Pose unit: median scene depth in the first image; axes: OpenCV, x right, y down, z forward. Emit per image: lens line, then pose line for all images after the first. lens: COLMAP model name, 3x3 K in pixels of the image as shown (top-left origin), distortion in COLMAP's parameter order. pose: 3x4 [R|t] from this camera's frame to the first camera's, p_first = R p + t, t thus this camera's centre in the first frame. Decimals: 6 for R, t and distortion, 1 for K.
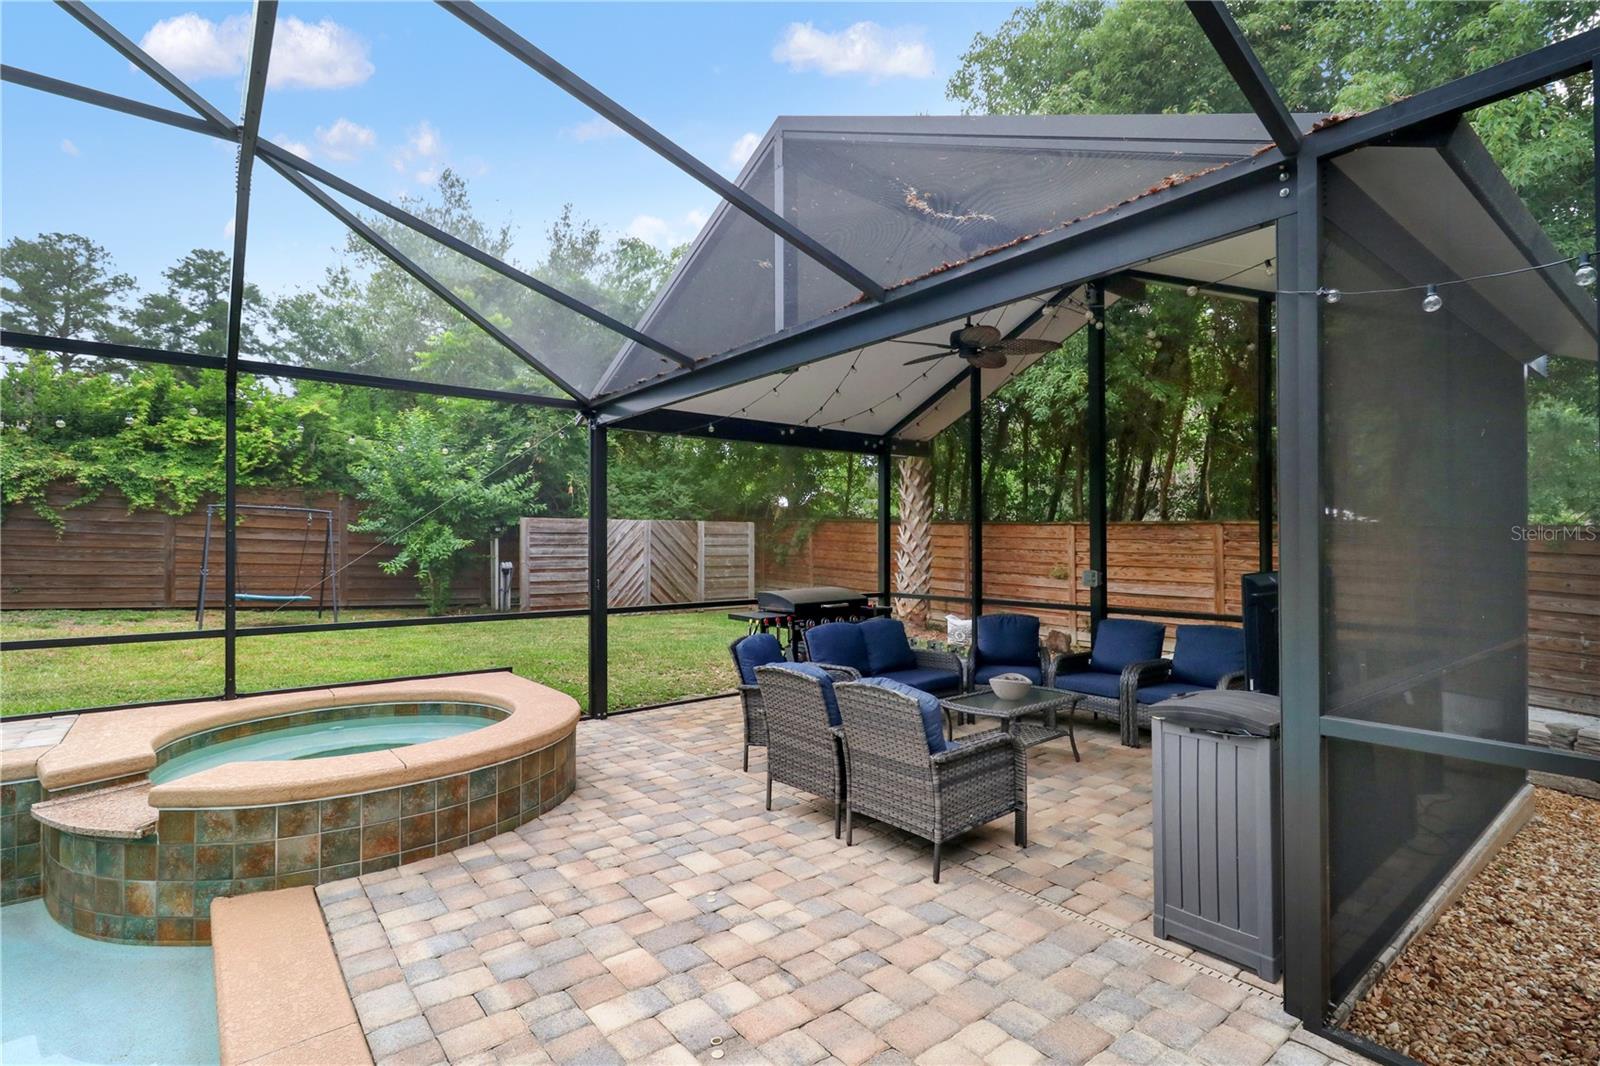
lens RADIAL K [[744.6, 0, 800.0], [0, 744.6, 533.0], [0, 0, 1]] dist [-0.000322, -0.000383]
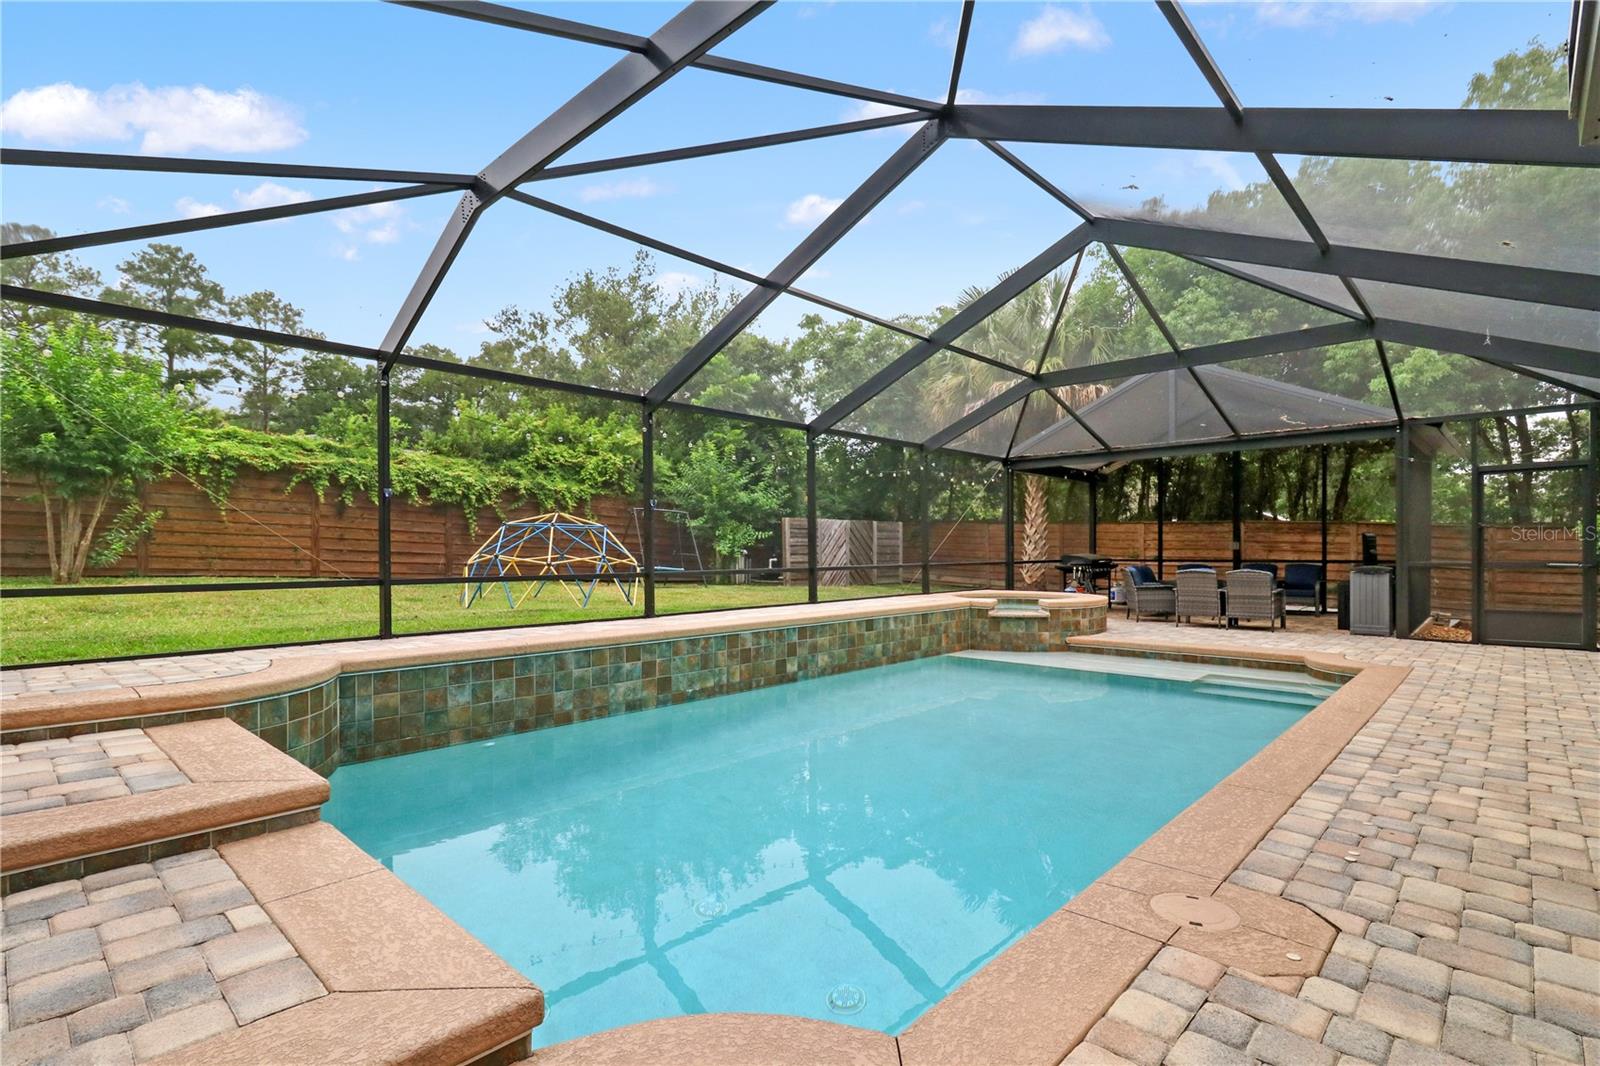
lens RADIAL K [[762.9, 0, 800.0], [0, 762.9, 533.0], [0, 0, 1]] dist [0.002440, -0.000620]
pose [[0.991362, -0.001263, 0.131146, -0.563342], [0.002169, 0.999975, -0.006767, 0.020373], [-0.131134, 0.006993, 0.991340, -0.483038]]
